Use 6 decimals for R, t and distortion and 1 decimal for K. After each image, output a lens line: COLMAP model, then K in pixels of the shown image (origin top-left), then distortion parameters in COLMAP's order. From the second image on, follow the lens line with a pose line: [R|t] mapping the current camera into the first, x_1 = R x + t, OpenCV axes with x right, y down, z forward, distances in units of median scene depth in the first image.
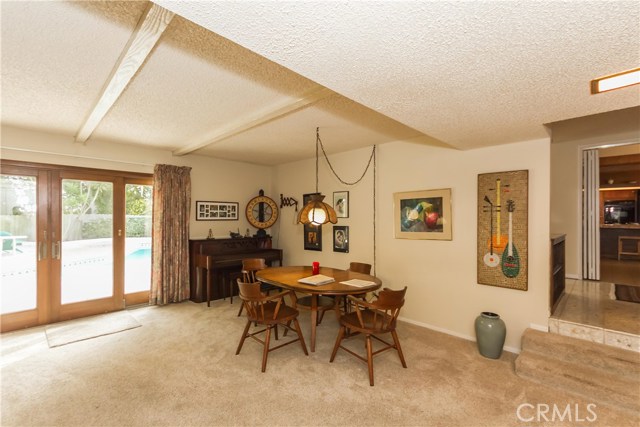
lens RADIAL K [[287.0, 0, 325.4], [0, 287.0, 217.5], [0, 0, 1]] dist [0.007592, 0.000203]
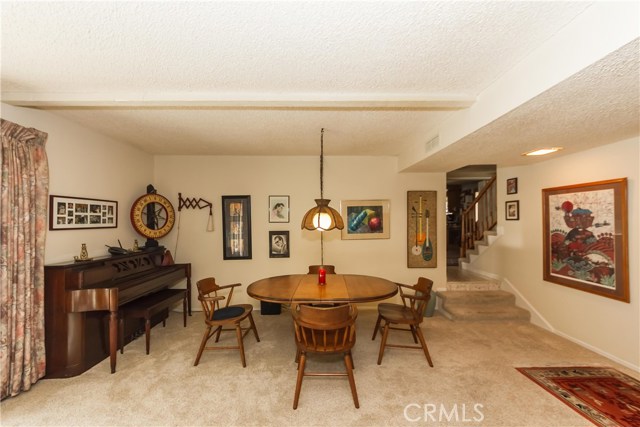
lens RADIAL K [[244.8, 0, 324.4], [0, 244.8, 219.0], [0, 0, 1]] dist [0.003130, 0.000006]
pose [[0.706107, -0.001110, 0.708104, -0.431218], [0.006433, 0.999968, -0.004846, -0.006159], [-0.708076, 0.007977, 0.706092, 0.304212]]
